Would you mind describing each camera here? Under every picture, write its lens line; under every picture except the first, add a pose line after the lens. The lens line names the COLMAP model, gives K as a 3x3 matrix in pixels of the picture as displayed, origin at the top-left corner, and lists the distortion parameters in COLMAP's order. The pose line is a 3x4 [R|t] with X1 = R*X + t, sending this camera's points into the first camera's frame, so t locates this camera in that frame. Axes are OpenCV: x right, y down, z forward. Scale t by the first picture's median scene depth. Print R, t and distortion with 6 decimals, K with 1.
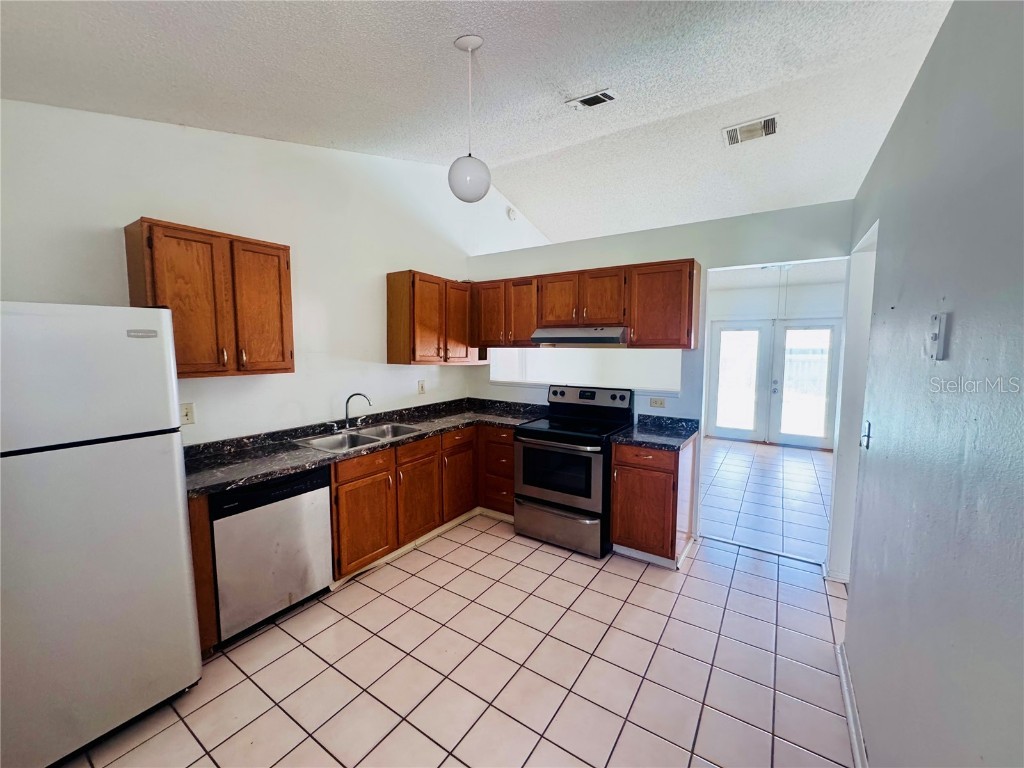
lens RADIAL K [[409.0, 0, 513.3], [0, 409.0, 381.0], [0, 0, 1]] dist [-0.001852, -0.000301]
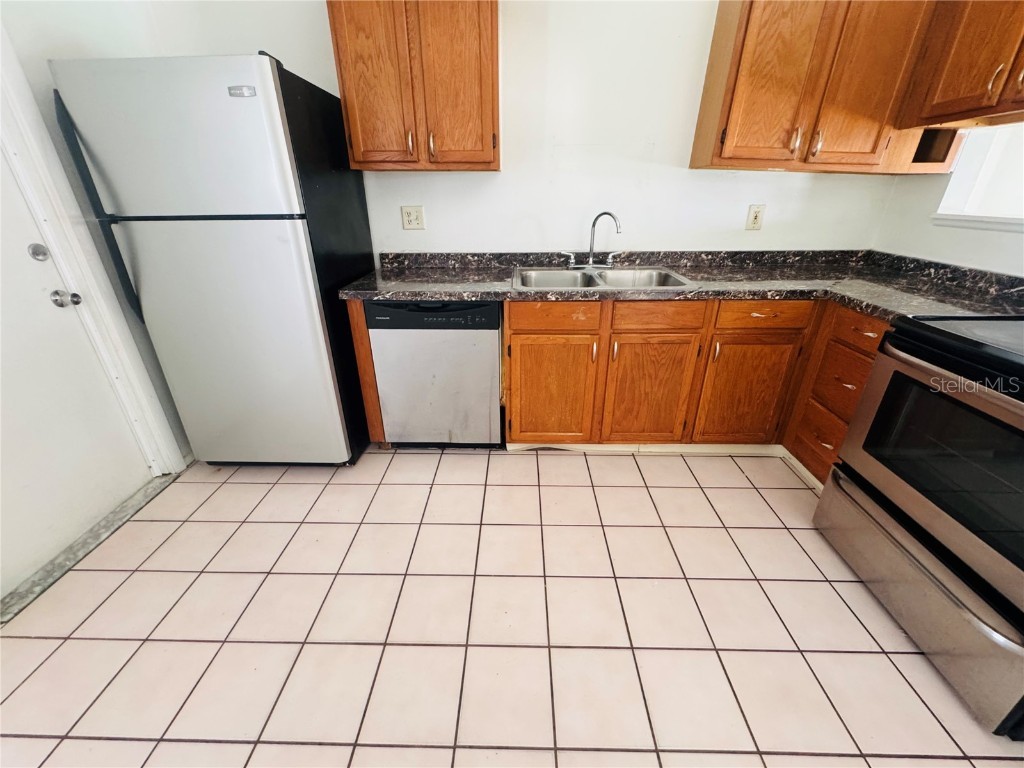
lens RADIAL K [[409.0, 0, 513.3], [0, 409.0, 381.0], [0, 0, 1]] dist [-0.001852, -0.000301]
pose [[0.534772, 0.352025, -0.768178, 0.143119], [-0.069998, 0.924421, 0.374894, 0.044532], [0.842092, -0.146712, 0.518995, 0.479175]]
